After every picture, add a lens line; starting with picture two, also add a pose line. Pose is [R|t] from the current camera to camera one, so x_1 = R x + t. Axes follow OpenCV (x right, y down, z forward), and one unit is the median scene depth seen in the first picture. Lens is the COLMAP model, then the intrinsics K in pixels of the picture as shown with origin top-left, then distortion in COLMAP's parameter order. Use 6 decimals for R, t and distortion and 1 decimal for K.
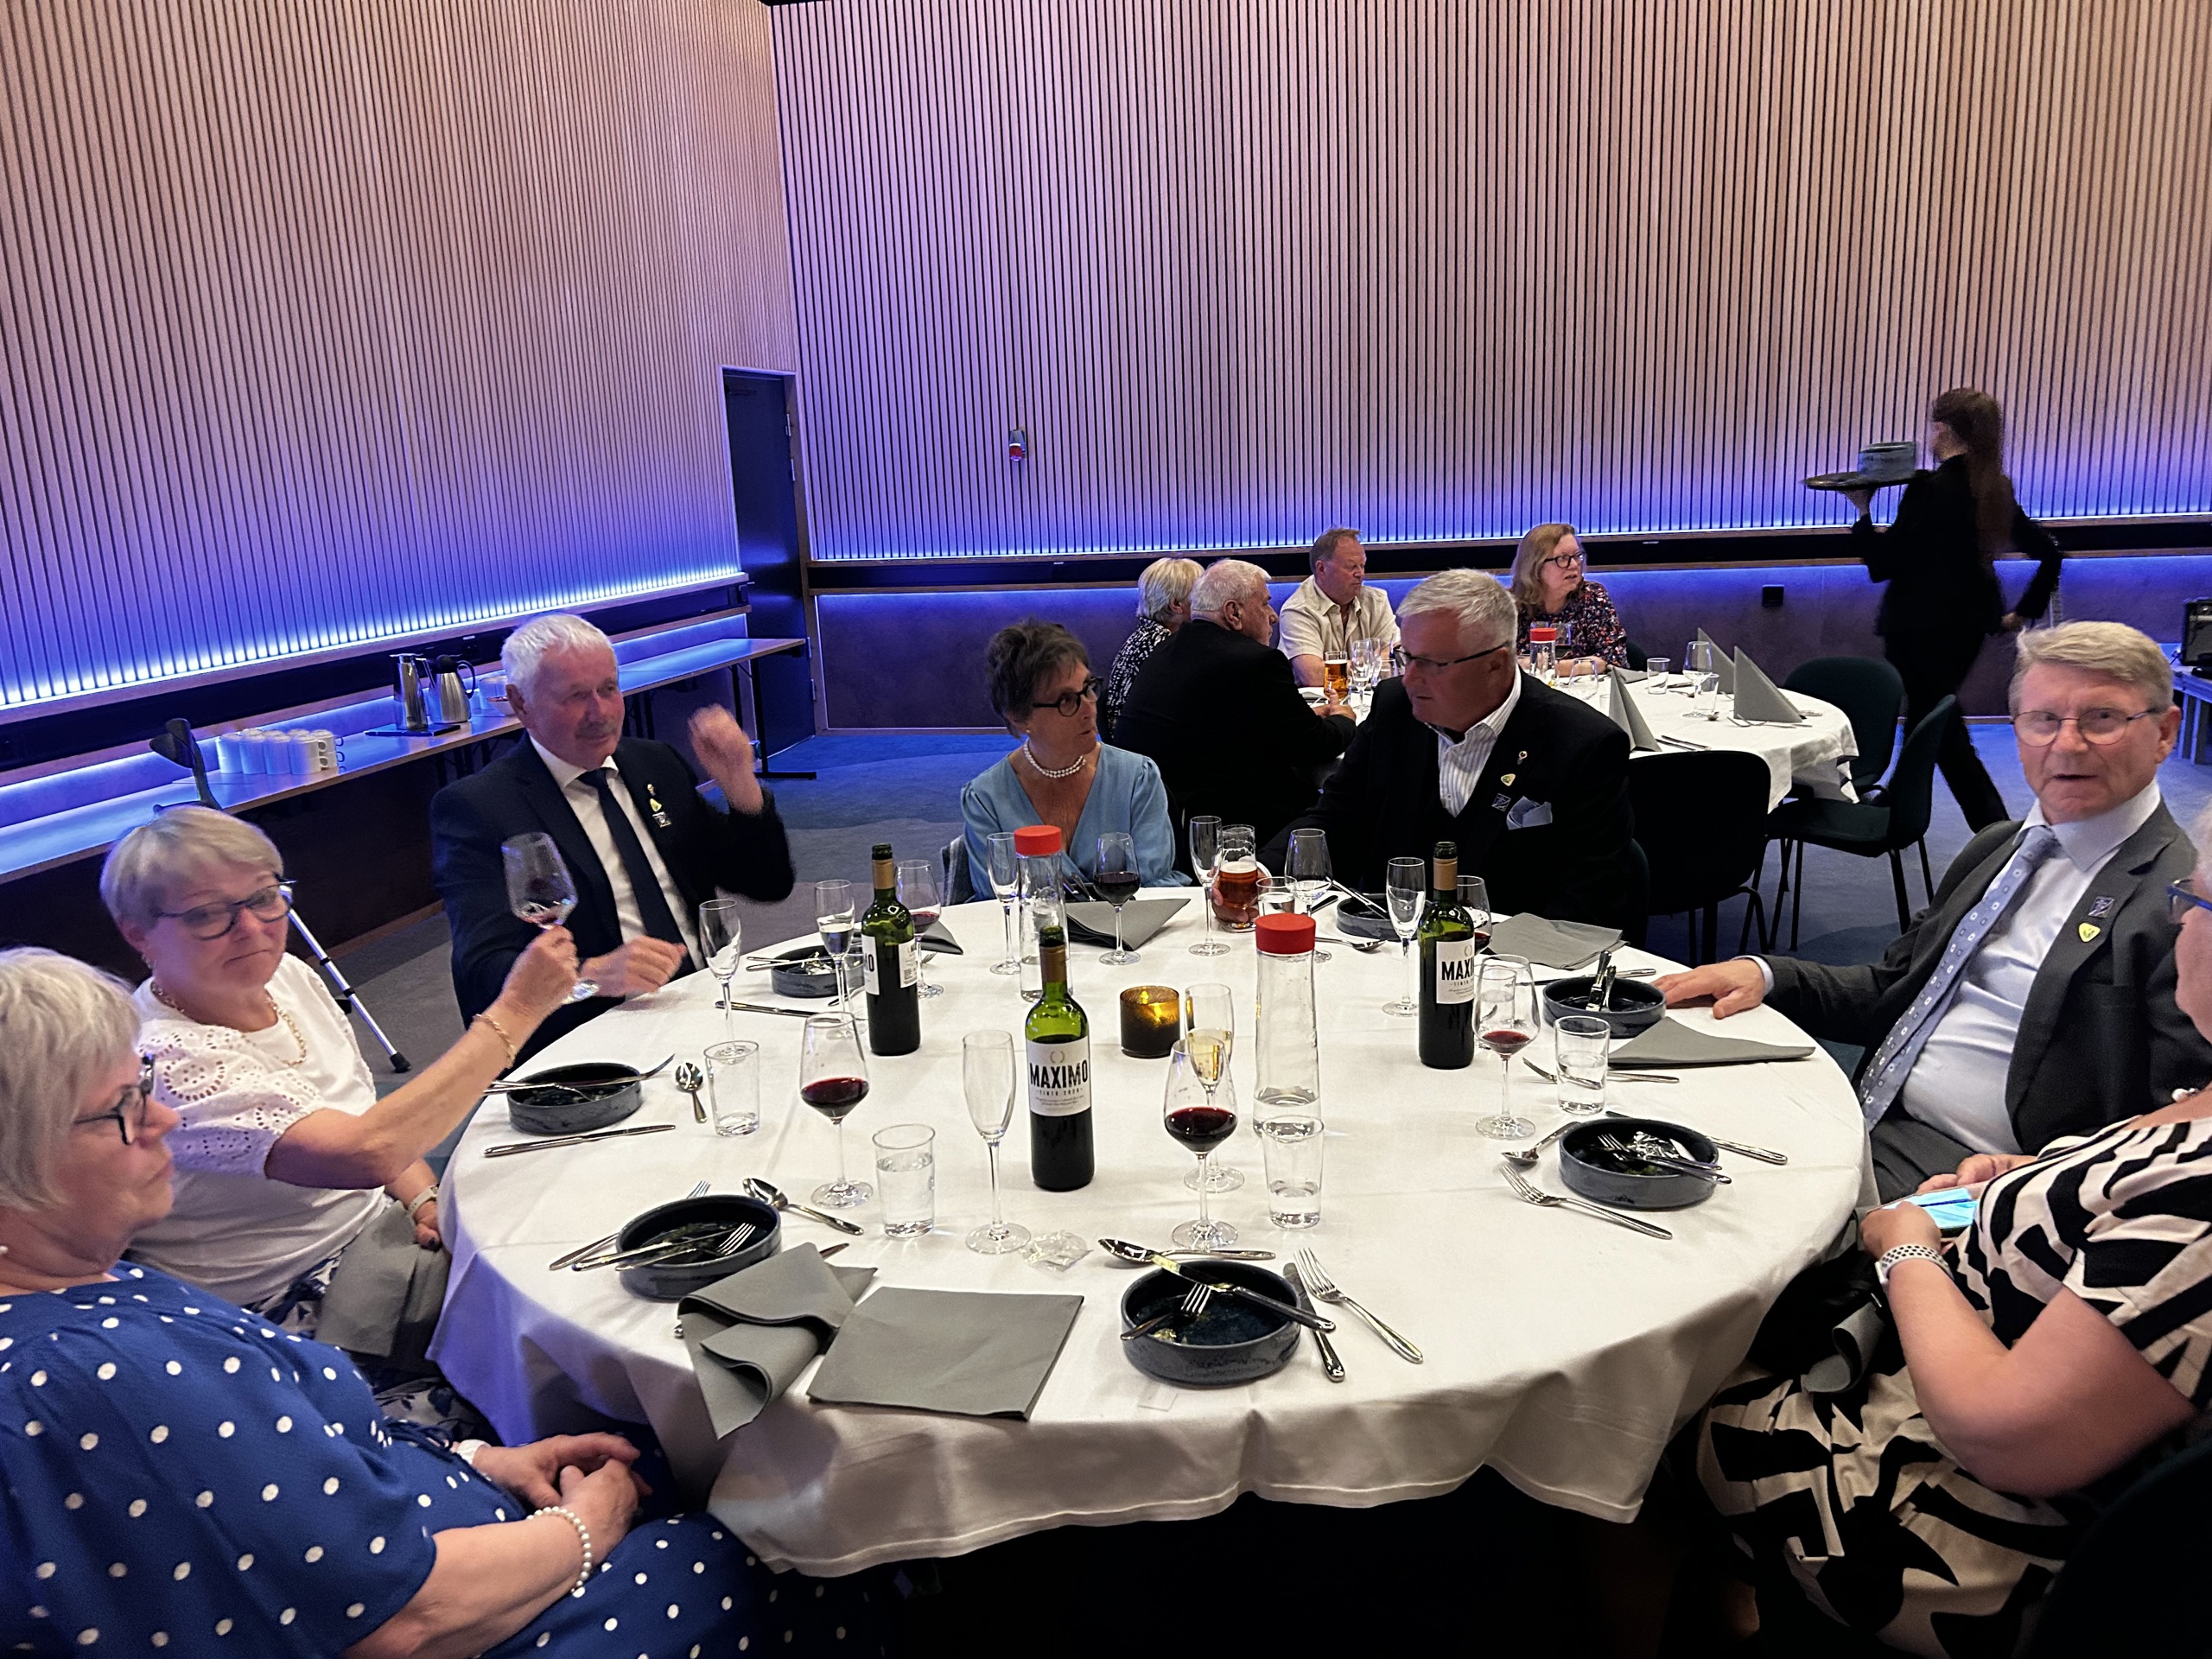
lens RADIAL K [[1653.8, 0, 1106.0], [0, 1653.8, 829.5], [0, 0, 1]] dist [0.123250, -0.097979]
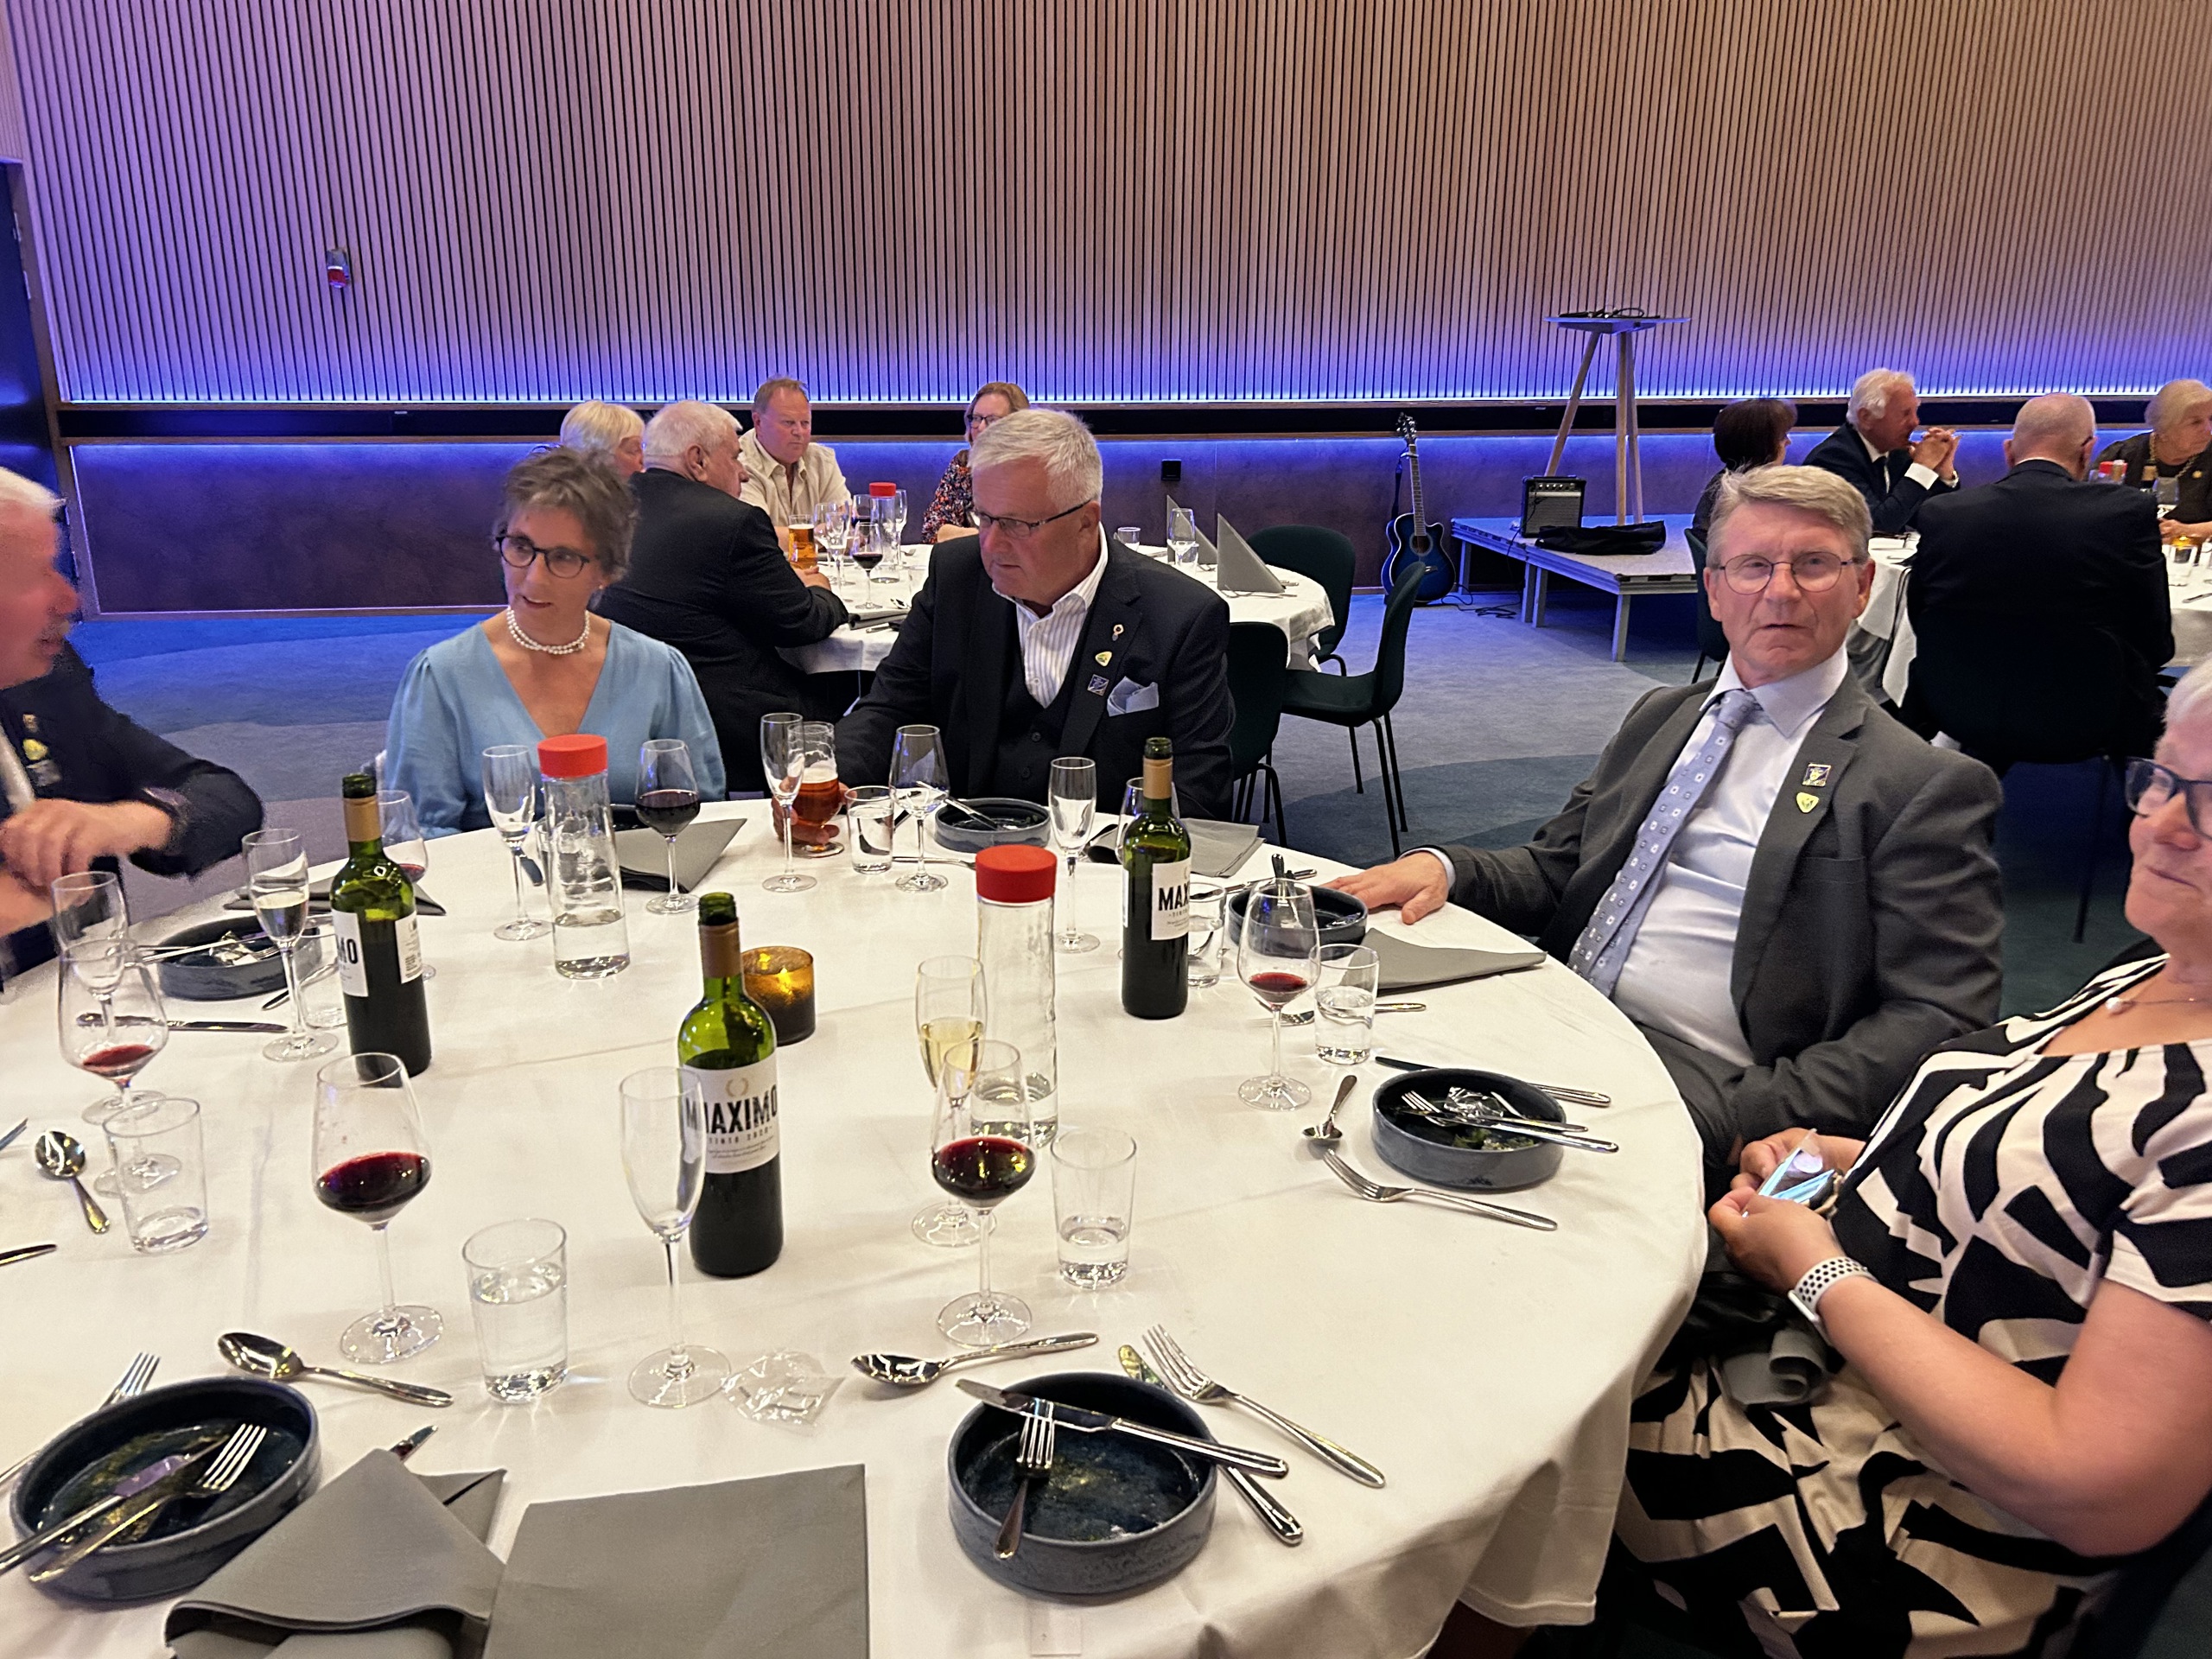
lens RADIAL K [[1708.1, 0, 1107.7], [0, 1708.1, 805.5], [0, 0, 1]] dist [0.100698, -0.101114]
pose [[0.934292, -0.057819, 0.351790, -0.104753], [0.038493, 0.997353, 0.061689, -0.011410], [-0.354426, -0.044094, 0.934044, 0.242430]]
